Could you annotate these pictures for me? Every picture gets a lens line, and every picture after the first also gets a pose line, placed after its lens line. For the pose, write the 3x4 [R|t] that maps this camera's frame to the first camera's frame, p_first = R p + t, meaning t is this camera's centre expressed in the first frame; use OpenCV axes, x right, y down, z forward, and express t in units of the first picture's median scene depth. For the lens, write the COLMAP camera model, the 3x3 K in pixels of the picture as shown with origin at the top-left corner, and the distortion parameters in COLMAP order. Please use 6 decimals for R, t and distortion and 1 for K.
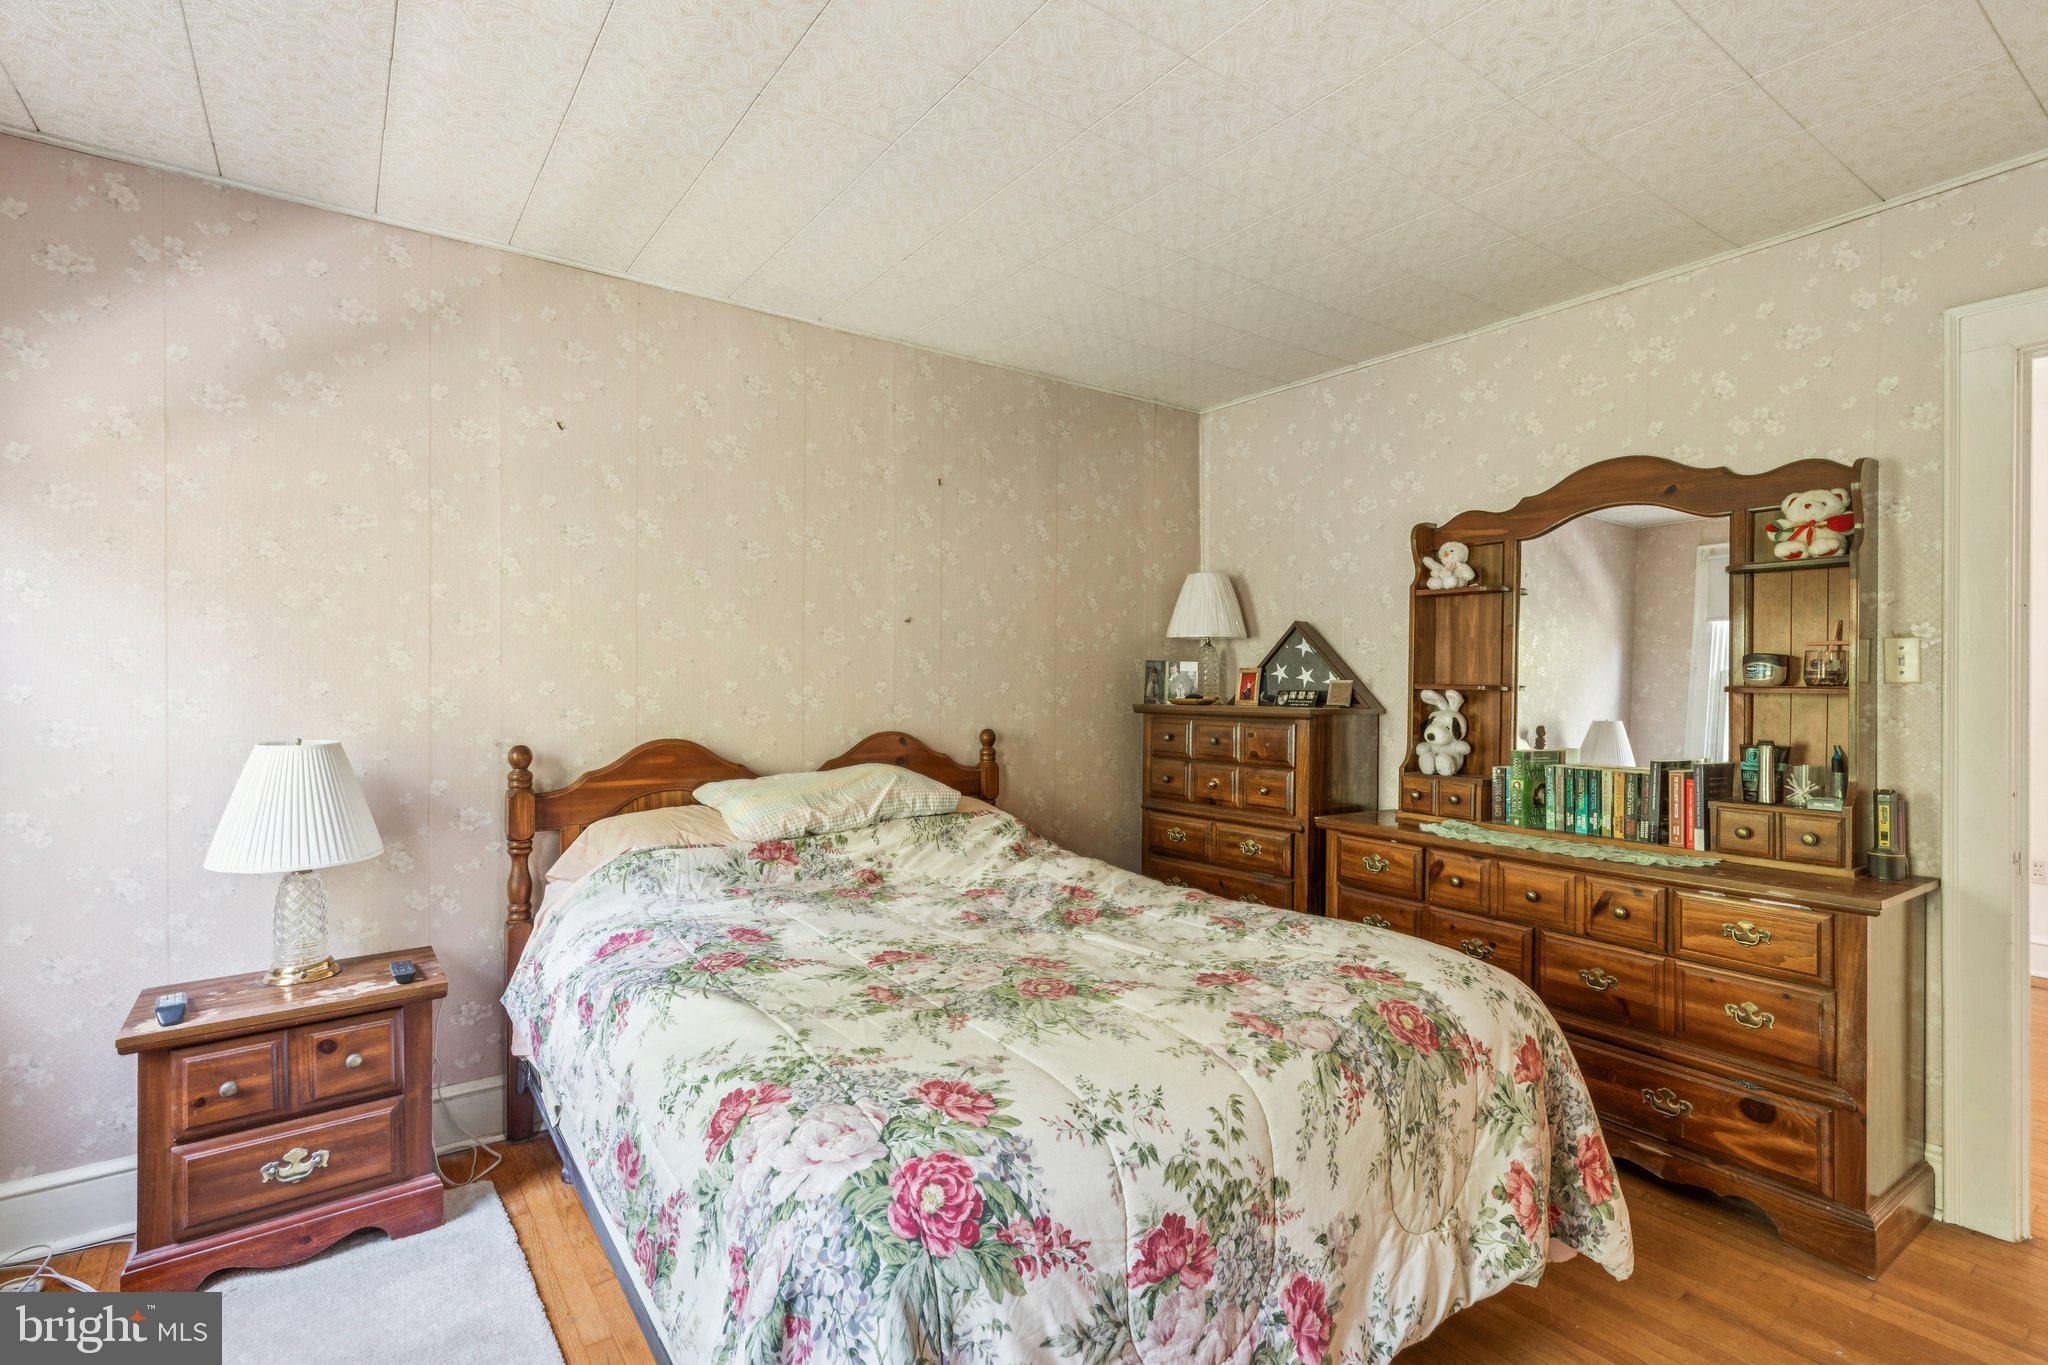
lens RADIAL K [[953.7, 0, 1033.5], [0, 953.7, 676.8], [0, 0, 1]] dist [0.006072, -0.001618]
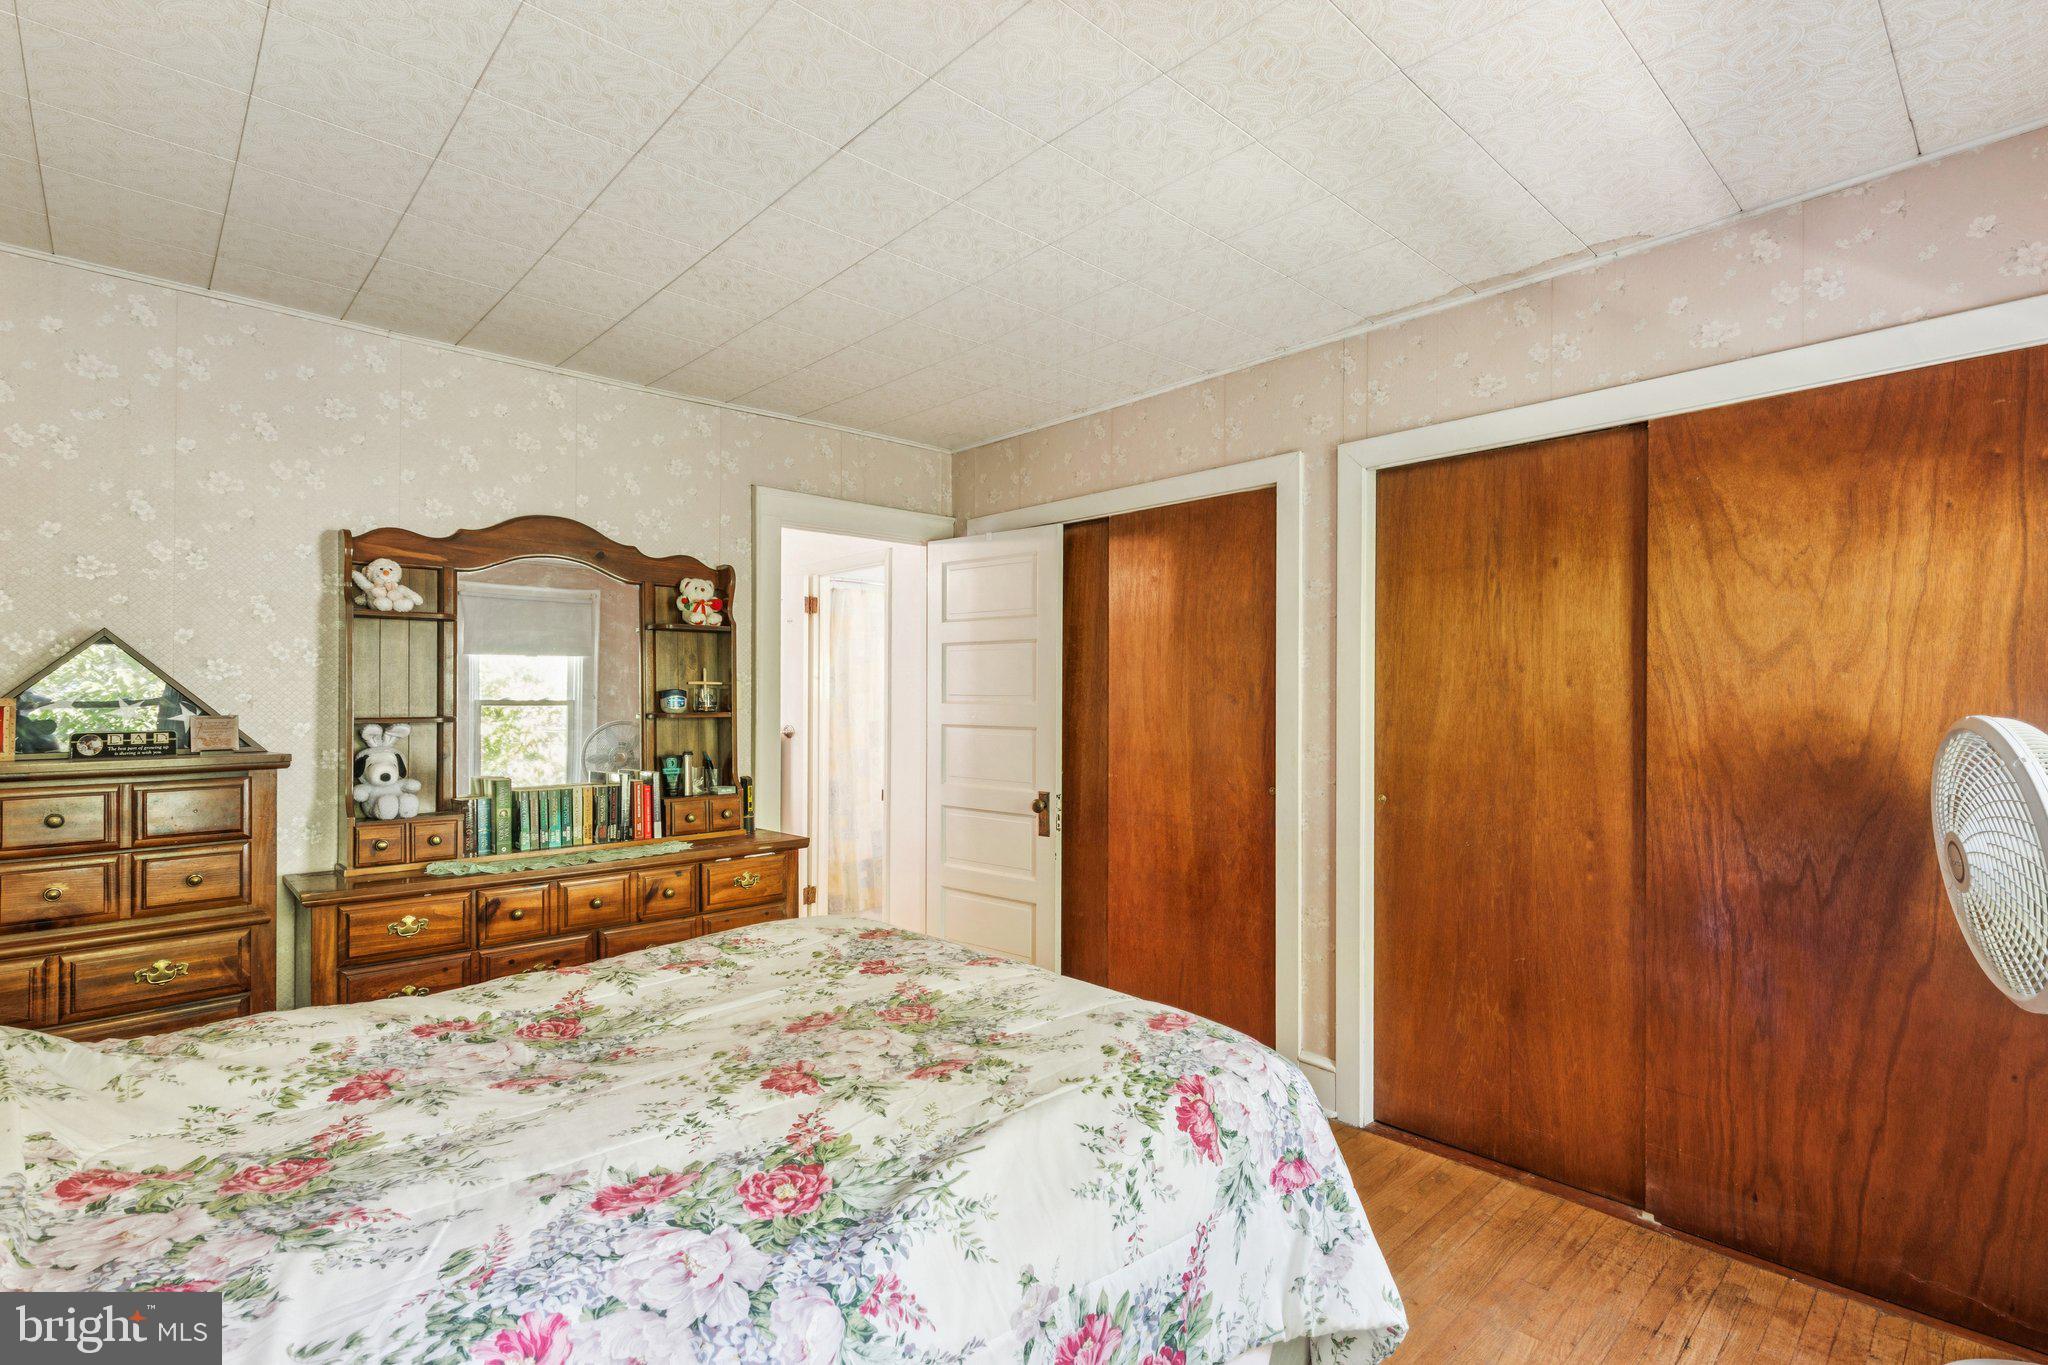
lens RADIAL K [[953.7, 0, 1023.6], [0, 953.7, 693.7], [0, 0, 1]] dist [0.006072, -0.001618]
pose [[-0.107894, 0.002766, 0.994159, -0.687050], [0.003930, 0.999990, -0.002356, -0.012773], [-0.994155, 0.003653, -0.107904, 0.656542]]
